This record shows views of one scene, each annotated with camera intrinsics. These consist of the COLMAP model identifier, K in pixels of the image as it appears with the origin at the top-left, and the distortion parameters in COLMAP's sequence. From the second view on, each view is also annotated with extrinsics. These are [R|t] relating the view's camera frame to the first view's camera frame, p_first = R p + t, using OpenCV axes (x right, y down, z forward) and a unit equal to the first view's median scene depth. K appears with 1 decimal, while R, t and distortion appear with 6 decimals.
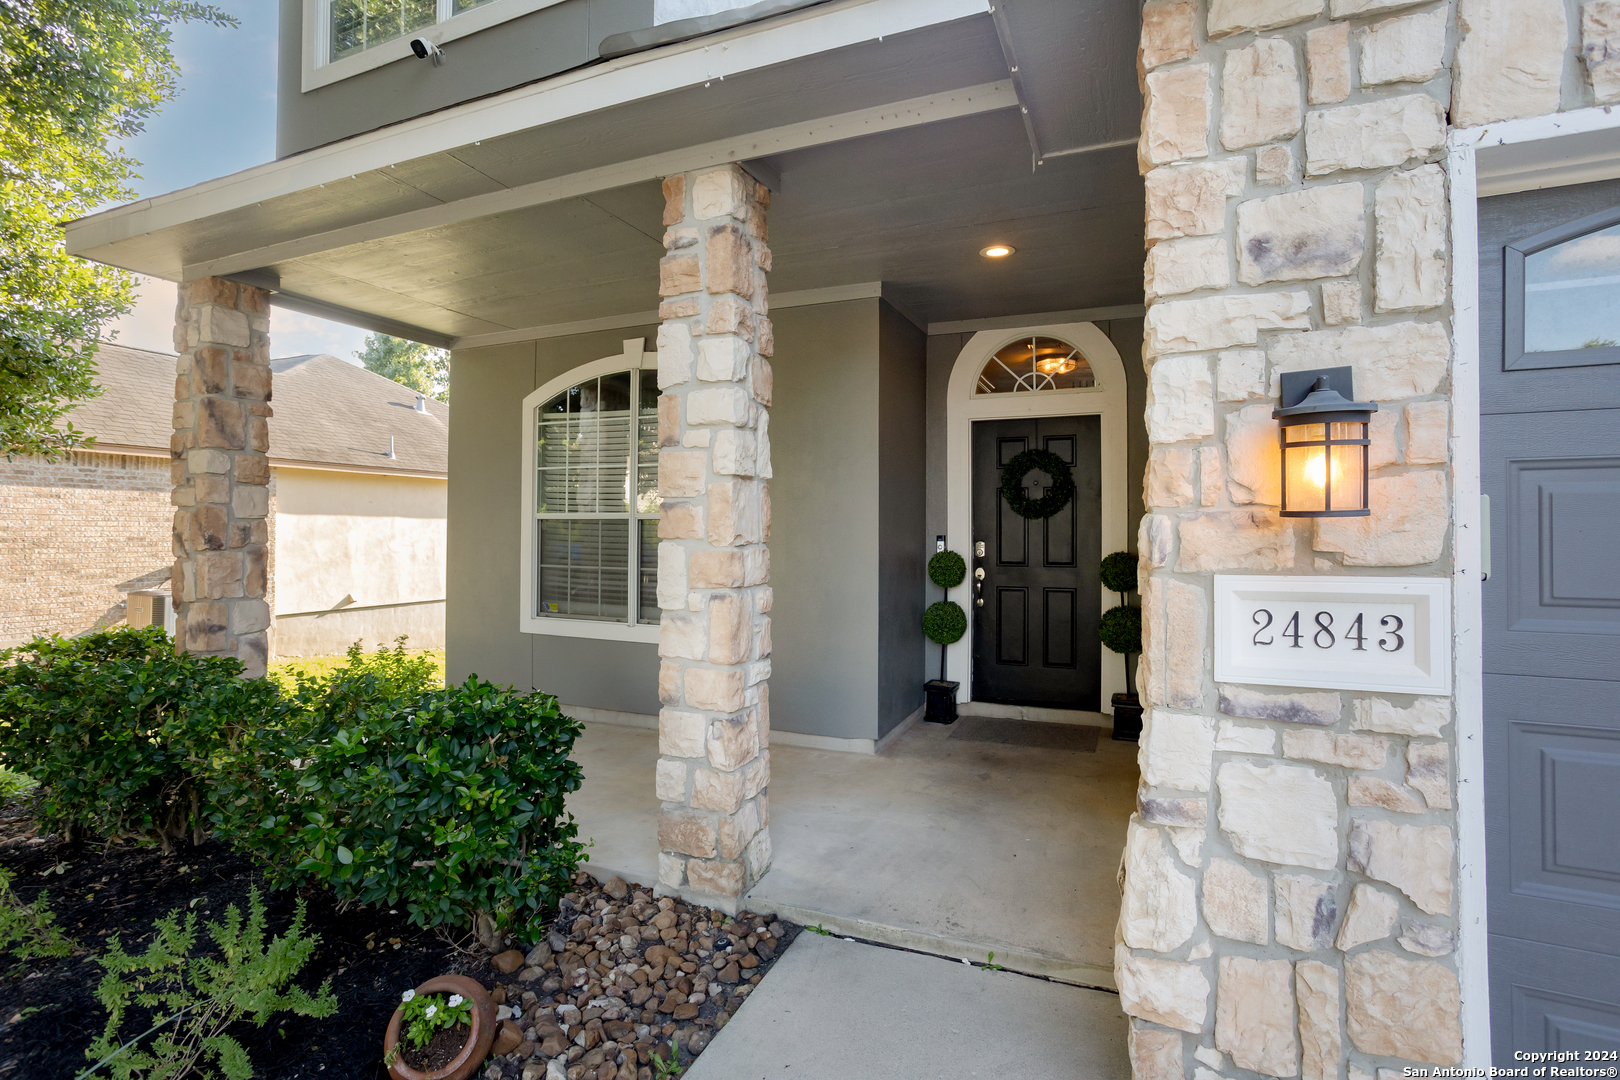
lens RADIAL K [[778.6, 0, 812.5], [0, 778.6, 525.8], [0, 0, 1]] dist [-0.024546, 0.000488]
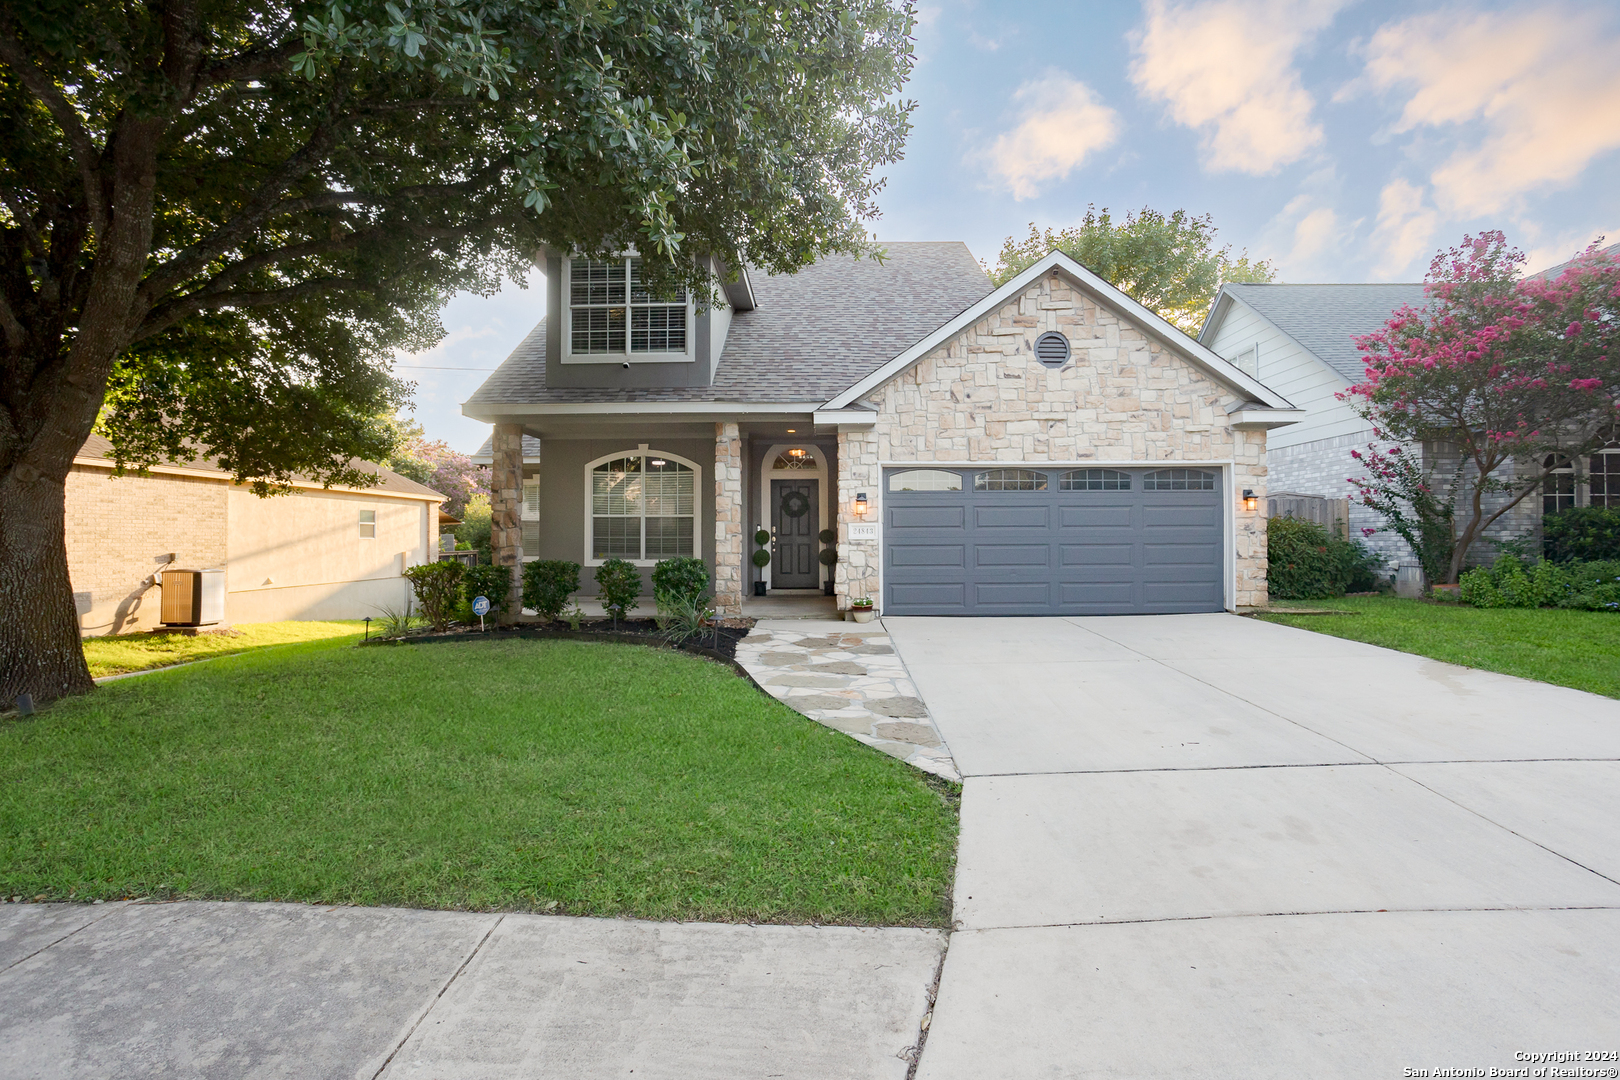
lens RADIAL K [[780.9, 0, 809.7], [0, 780.9, 563.6], [0, 0, 1]] dist [0.002748, 0.001325]
pose [[0.924289, -0.019024, 0.381219, -0.698205], [0.004033, 0.999188, 0.040086, 0.042278], [-0.381672, -0.035513, 0.923615, -1.509821]]
